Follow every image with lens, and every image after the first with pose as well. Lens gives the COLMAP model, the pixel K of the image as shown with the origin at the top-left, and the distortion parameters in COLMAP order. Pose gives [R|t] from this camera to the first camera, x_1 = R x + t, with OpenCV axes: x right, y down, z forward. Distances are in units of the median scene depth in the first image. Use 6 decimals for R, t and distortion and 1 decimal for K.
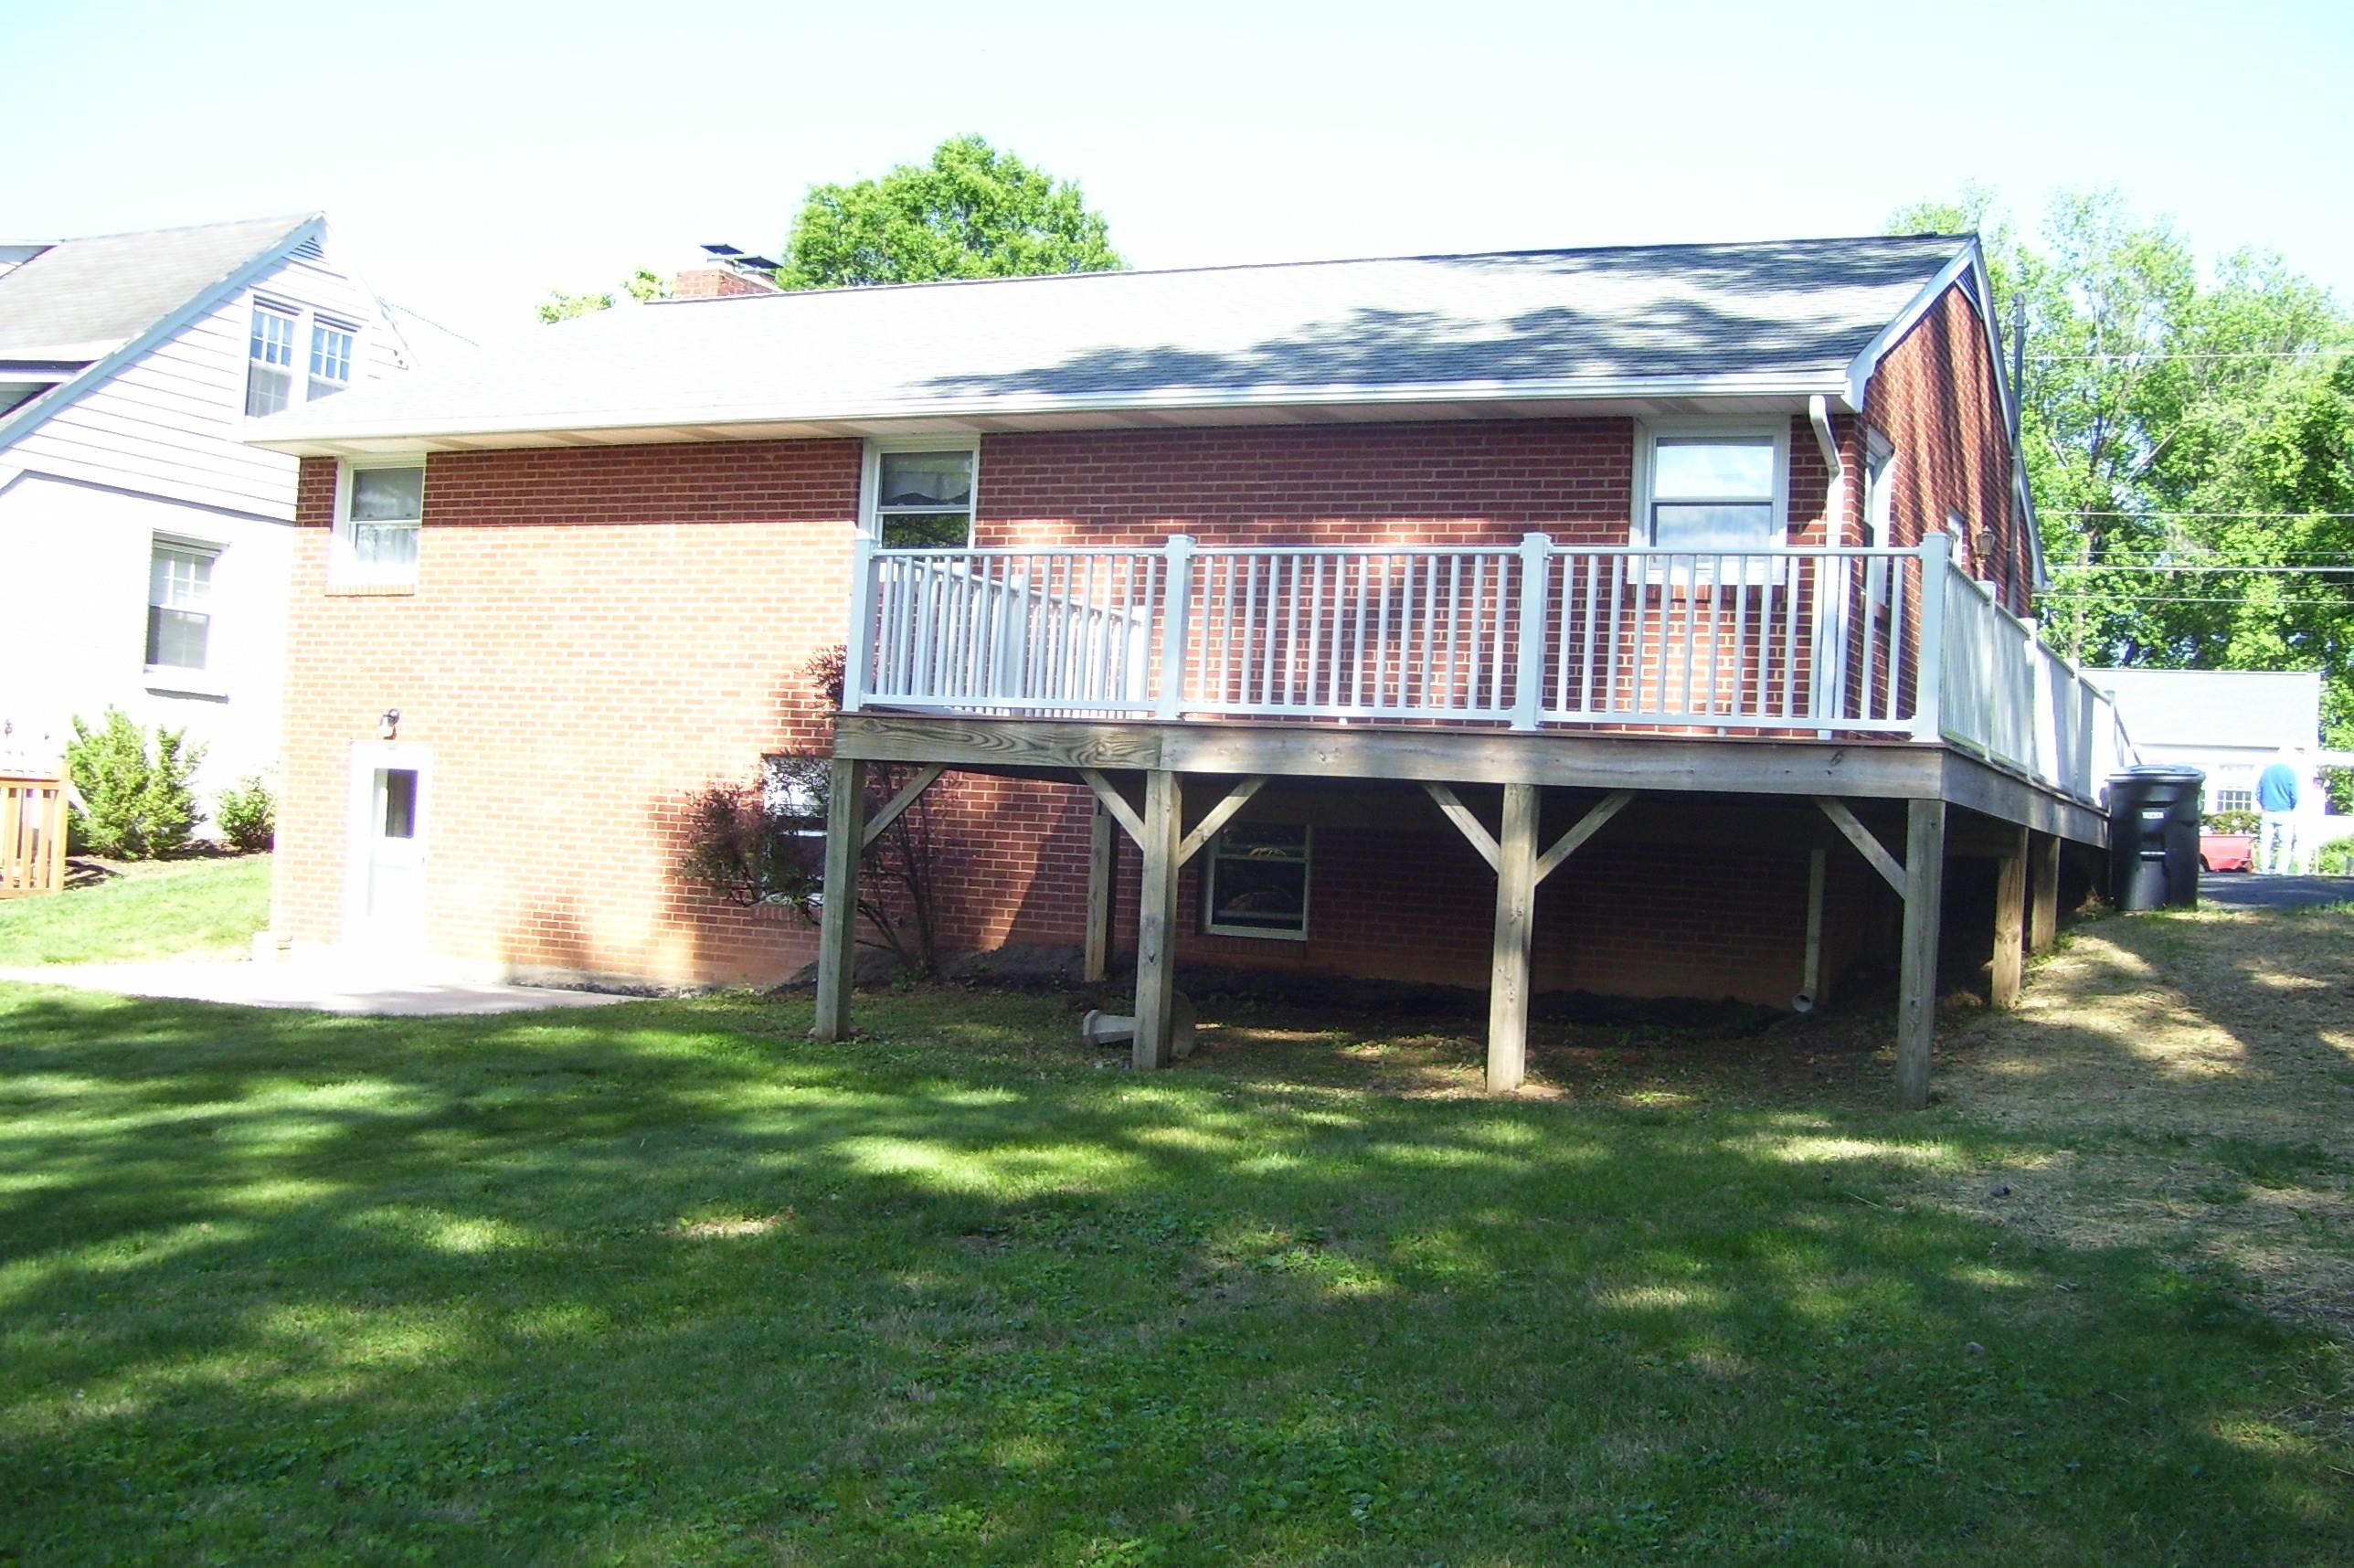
lens RADIAL K [[2541.6, 0, 1177.0], [0, 2541.6, 784.0], [0, 0, 1]] dist [-0.206059, 0.017151]
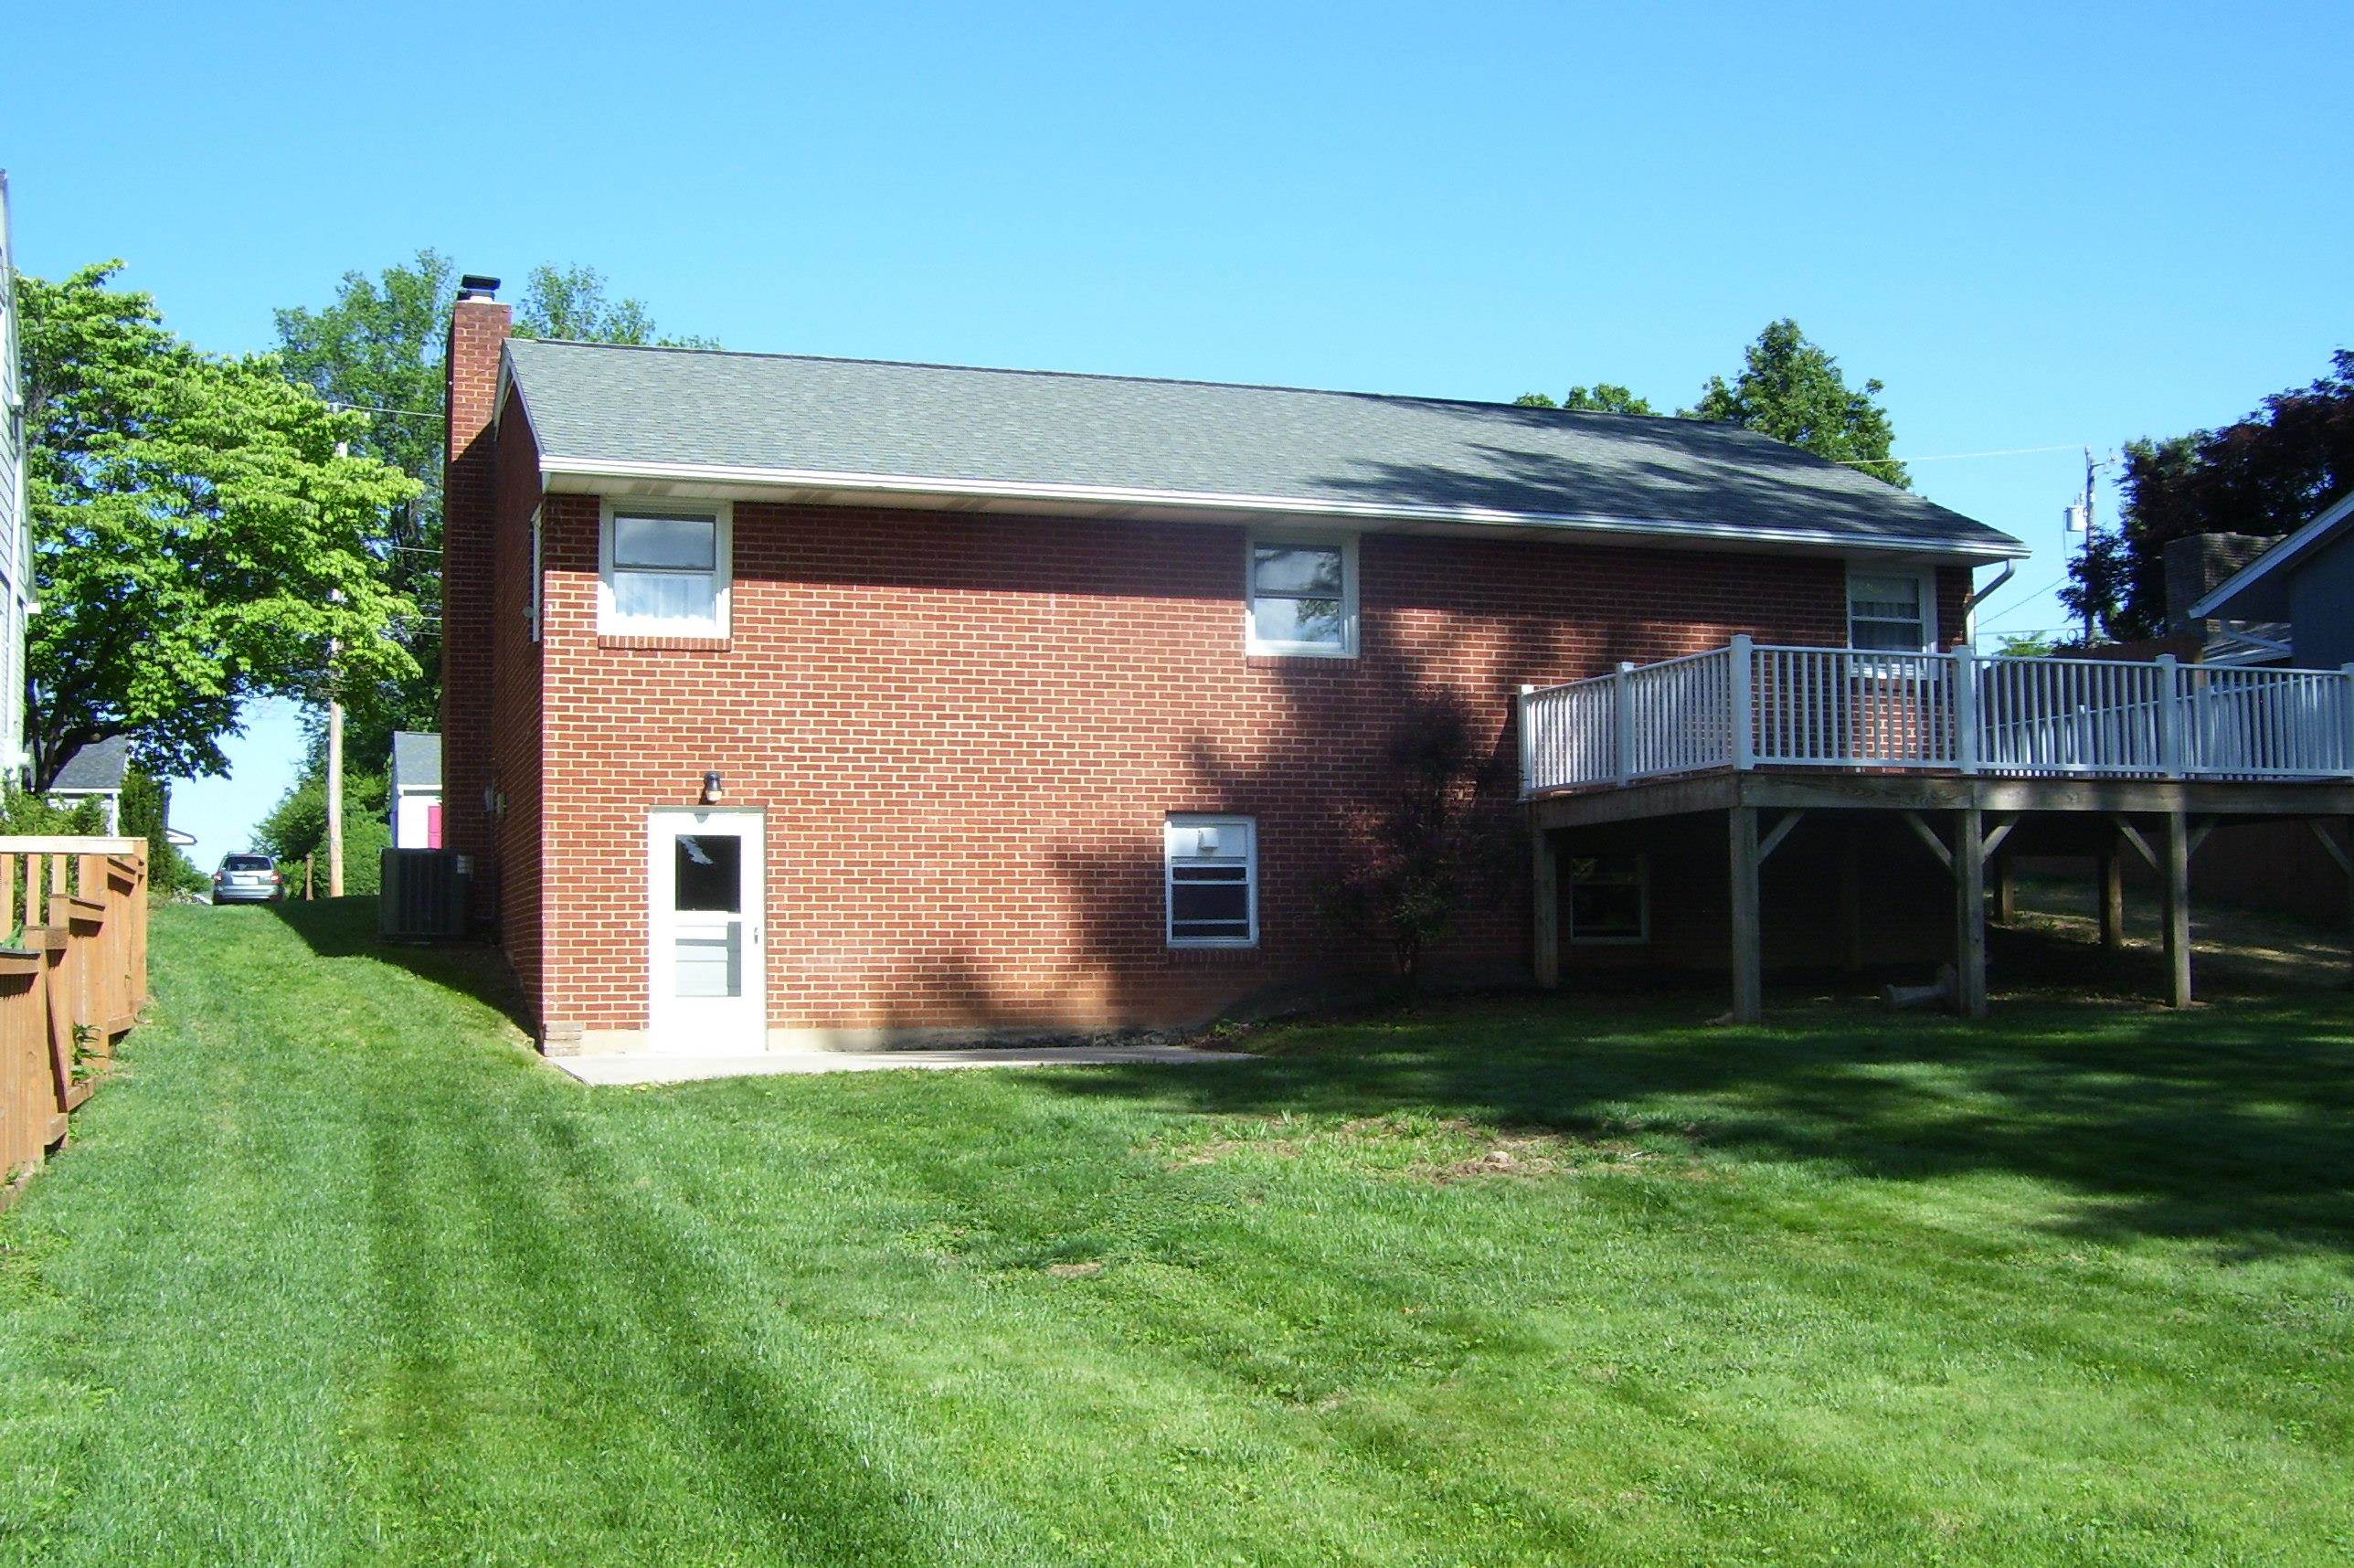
lens RADIAL K [[2541.6, 0, 1177.0], [0, 2541.6, 784.0], [0, 0, 1]] dist [-0.206059, 0.017151]
pose [[0.715220, -0.012317, 0.698790, -1.029456], [0.026738, 0.999595, -0.009747, -0.014154], [-0.698387, 0.025656, 0.715260, 0.239084]]
